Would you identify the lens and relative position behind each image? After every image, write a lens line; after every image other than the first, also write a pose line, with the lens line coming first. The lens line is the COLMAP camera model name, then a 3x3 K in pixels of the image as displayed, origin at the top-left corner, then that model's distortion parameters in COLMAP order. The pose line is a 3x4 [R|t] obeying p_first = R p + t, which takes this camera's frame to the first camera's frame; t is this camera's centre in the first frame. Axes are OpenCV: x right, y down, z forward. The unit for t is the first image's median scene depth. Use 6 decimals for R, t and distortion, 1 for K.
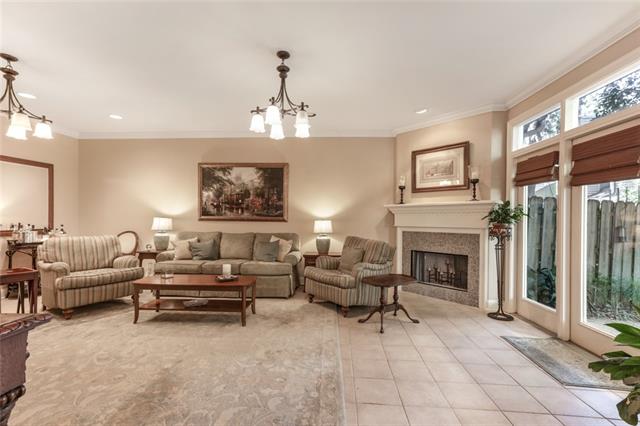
lens RADIAL K [[292.6, 0, 321.5], [0, 292.6, 222.1], [0, 0, 1]] dist [0.005223, 0.006879]
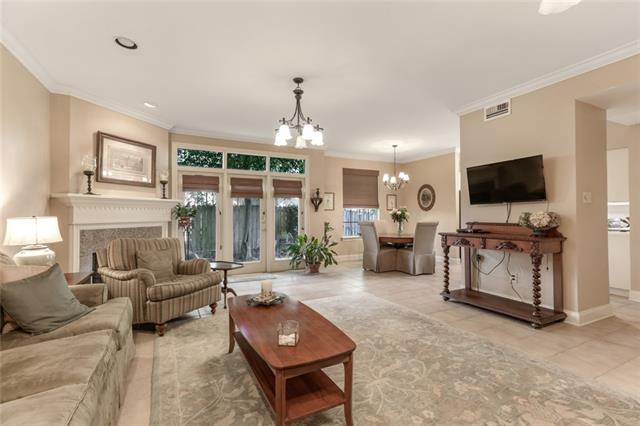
lens RADIAL K [[292.6, 0, 321.3], [0, 292.6, 211.8], [0, 0, 1]] dist [0.005223, 0.006879]
pose [[-0.500410, -0.000688, 0.865788, -0.639243], [0.006373, 0.999970, 0.004478, -0.015223], [-0.865765, 0.007759, -0.500391, 0.792991]]
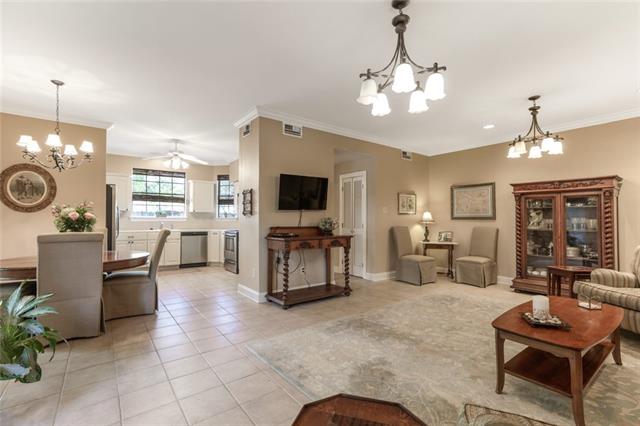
lens RADIAL K [[292.6, 0, 322.8], [0, 292.6, 214.5], [0, 0, 1]] dist [0.005223, 0.006879]
pose [[-0.757177, -0.022123, -0.652835, 0.262588], [-0.017120, 0.999755, -0.014023, -0.006523], [0.652986, 0.000559, -0.757370, 0.743924]]
